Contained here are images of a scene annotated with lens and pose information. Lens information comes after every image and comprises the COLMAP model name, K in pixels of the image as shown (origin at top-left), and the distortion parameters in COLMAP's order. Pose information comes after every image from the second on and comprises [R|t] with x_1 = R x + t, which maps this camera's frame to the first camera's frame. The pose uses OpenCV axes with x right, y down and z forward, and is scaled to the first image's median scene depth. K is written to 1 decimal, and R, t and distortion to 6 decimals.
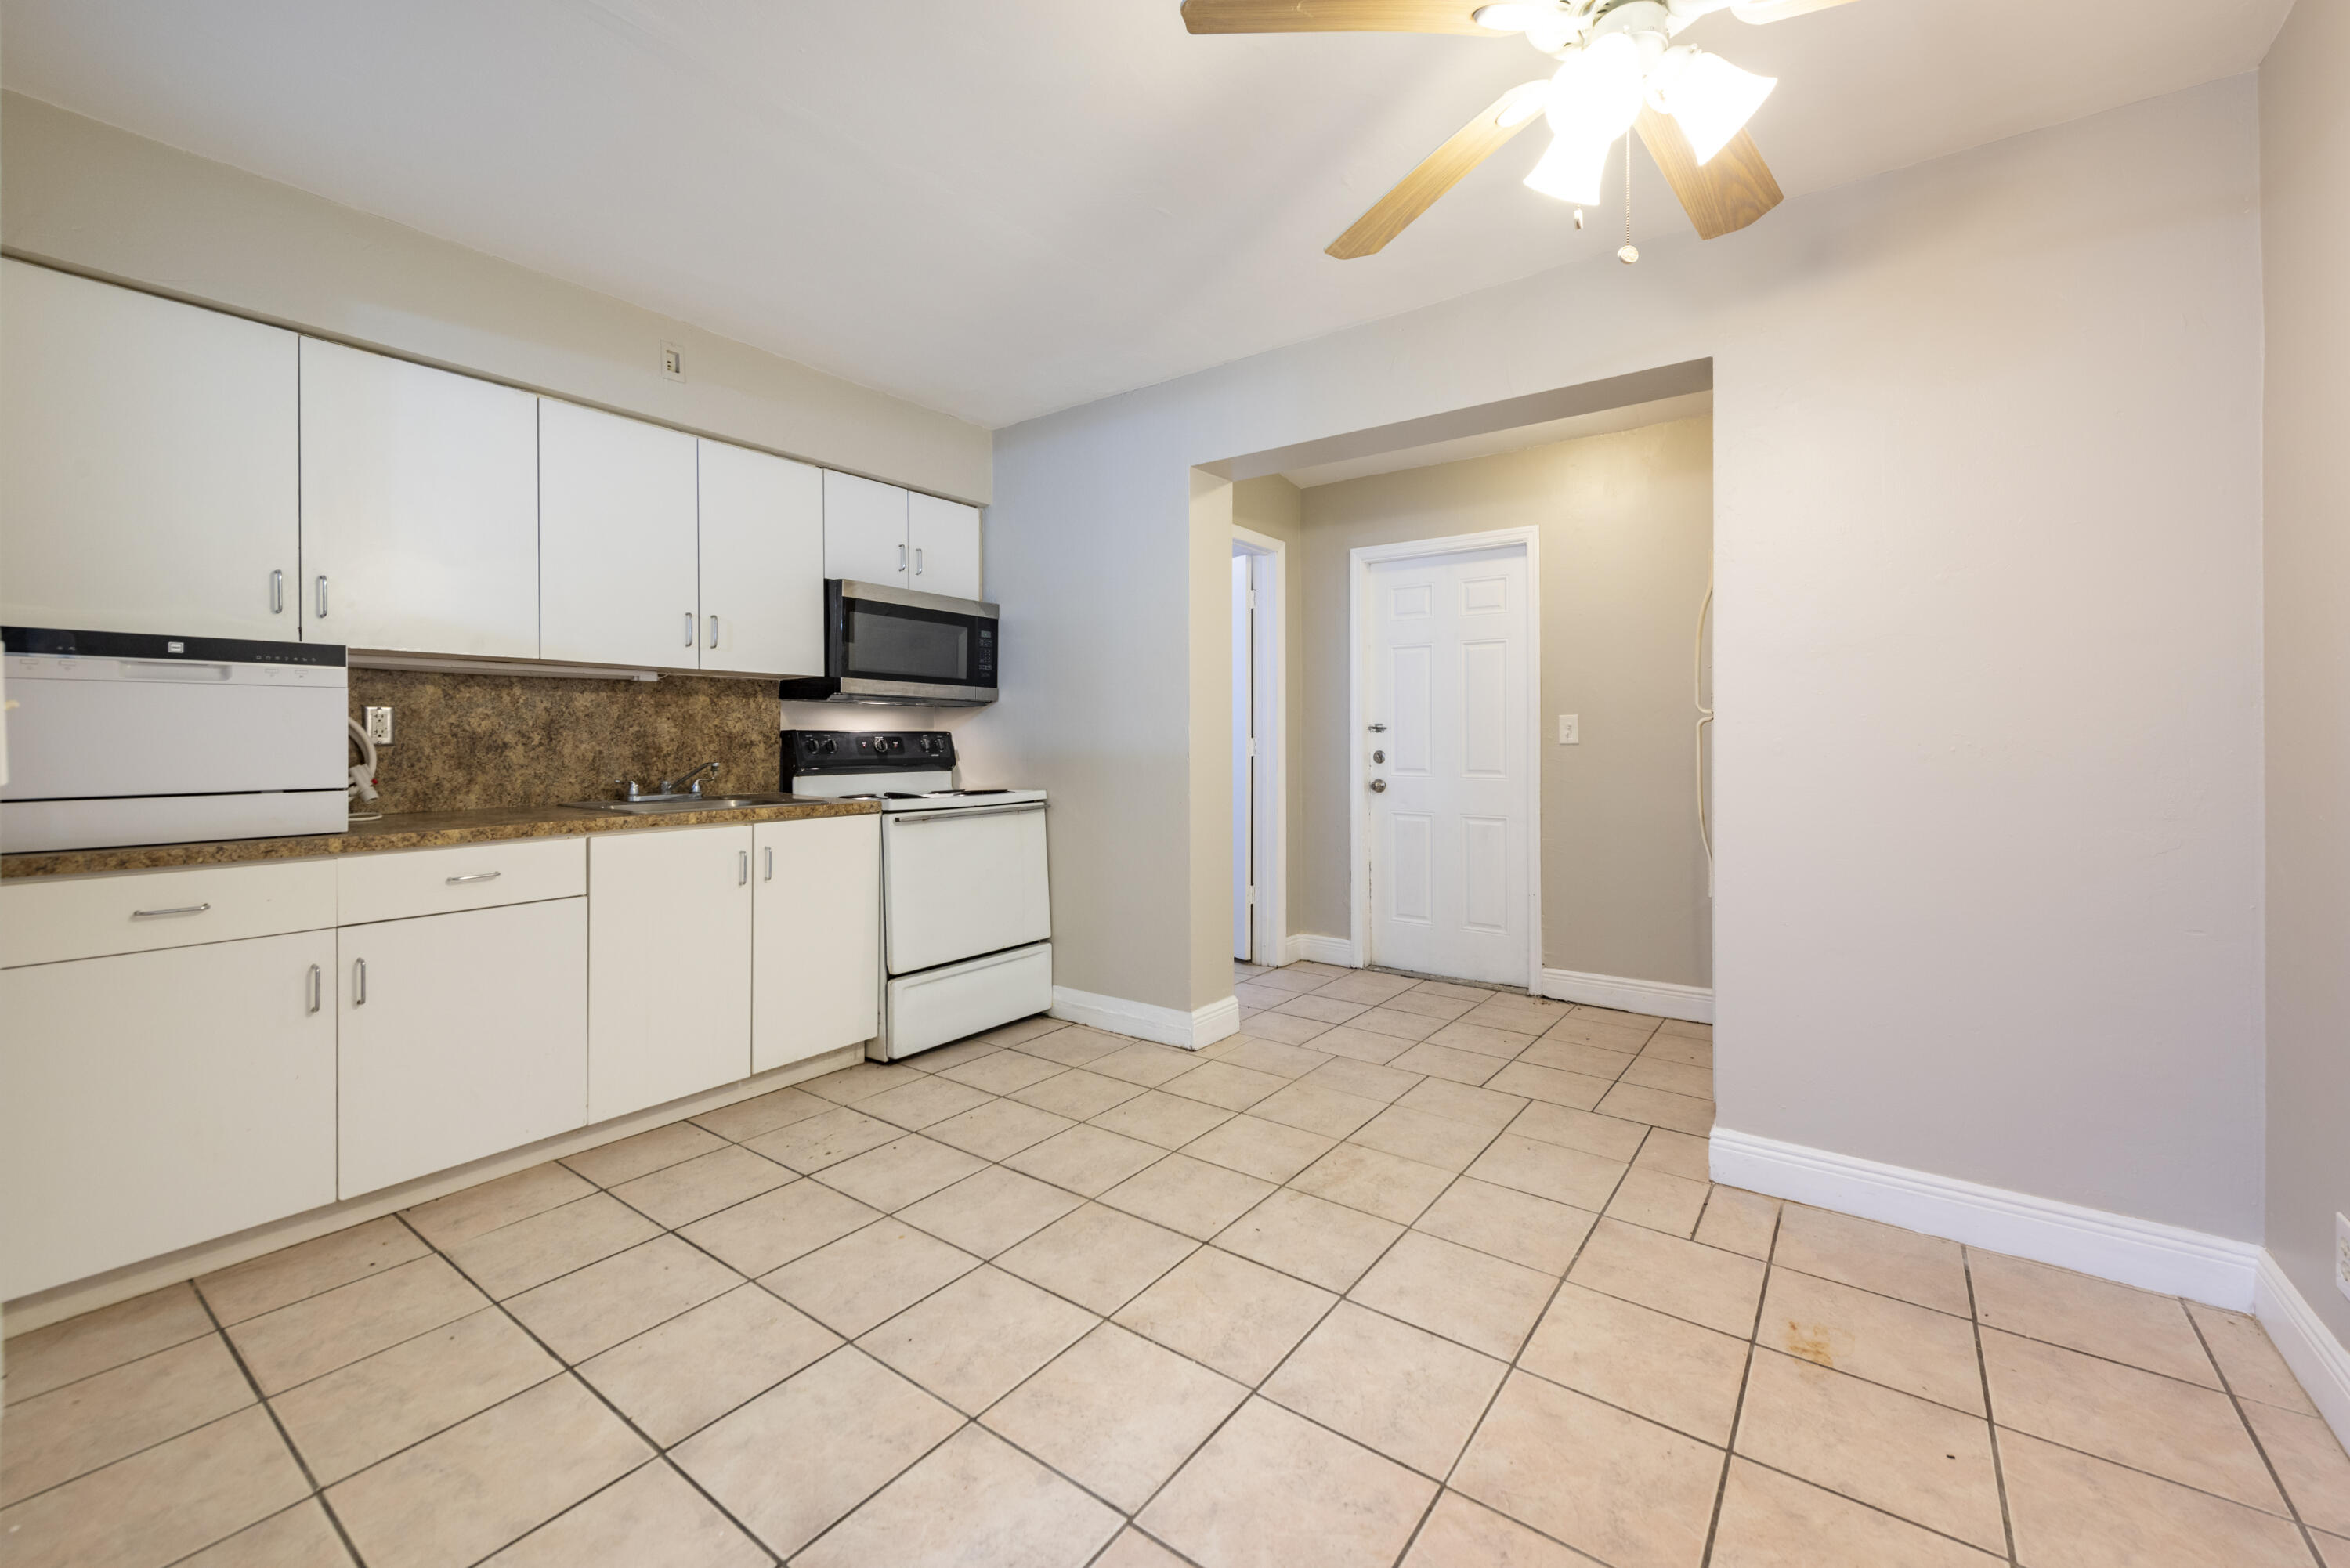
lens RADIAL K [[970.9, 0, 1166.5], [0, 970.9, 753.0], [0, 0, 1]] dist [-0.001221, -0.000203]
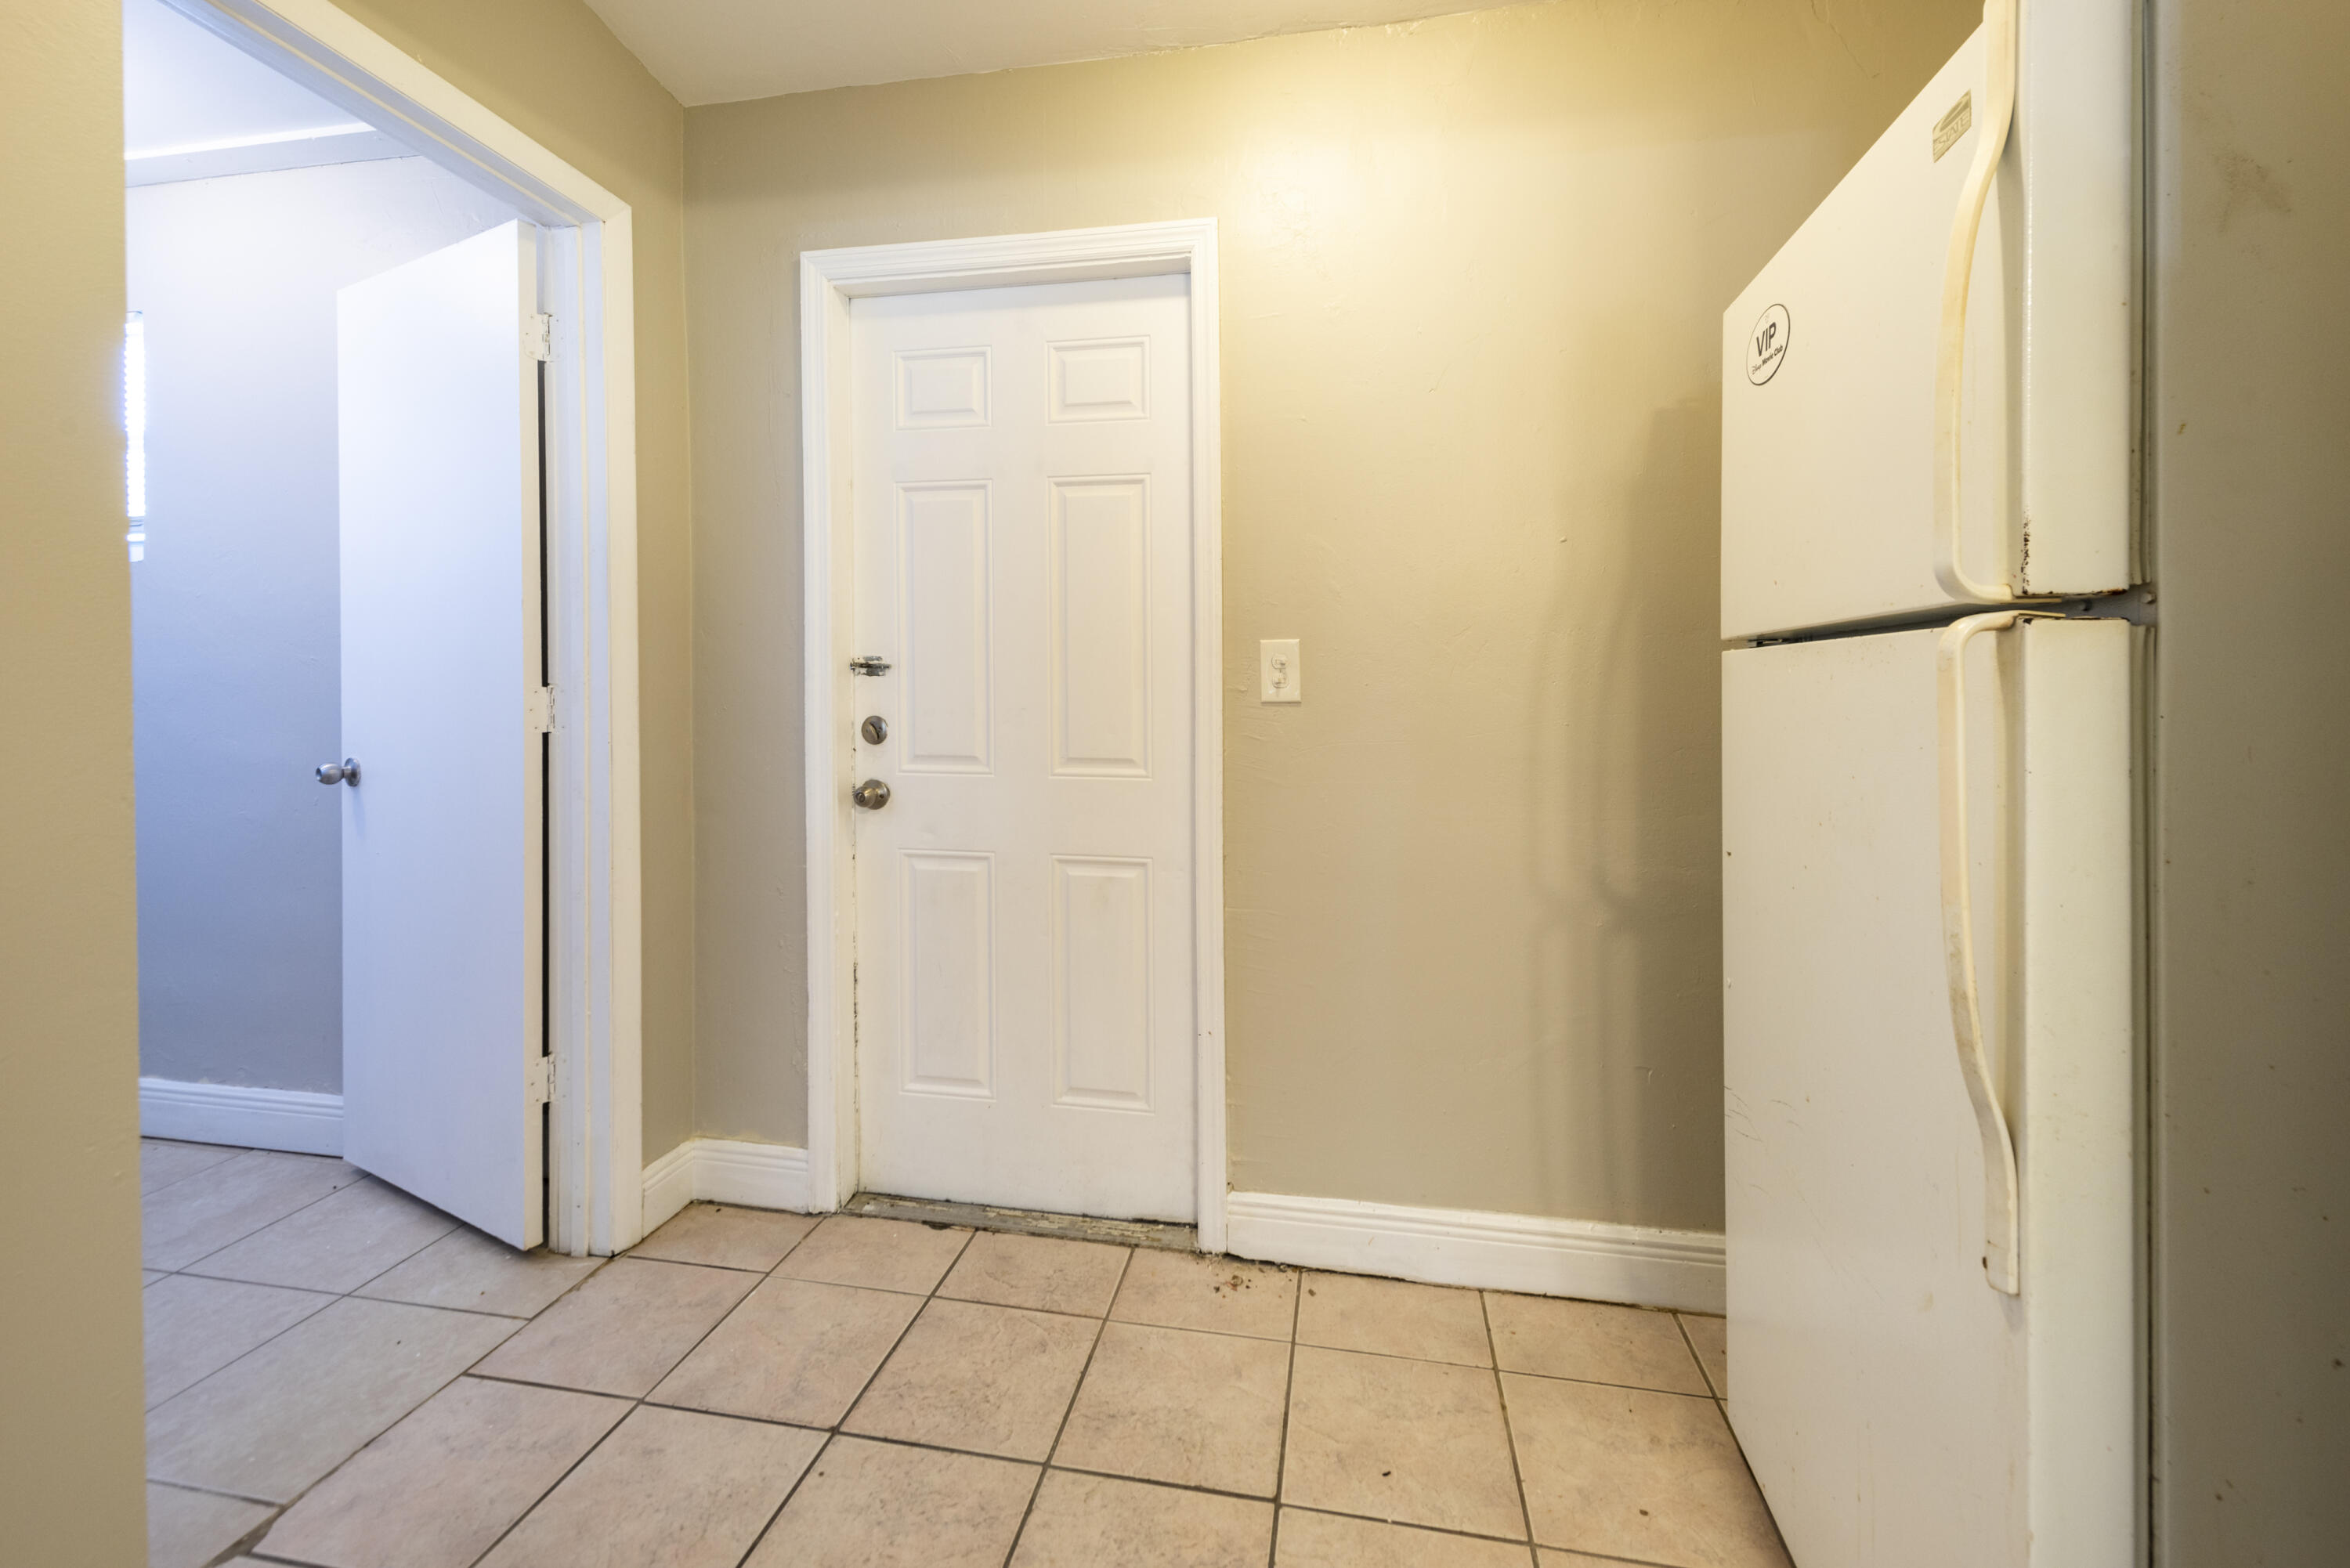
lens RADIAL K [[970.9, 0, 1184.5], [0, 970.9, 701.5], [0, 0, 1]] dist [-0.001221, -0.000203]
pose [[0.893628, -0.002631, 0.448802, 0.144806], [0.003779, 0.999991, -0.001663, -0.008021], [-0.448793, 0.003182, 0.893630, 0.529023]]
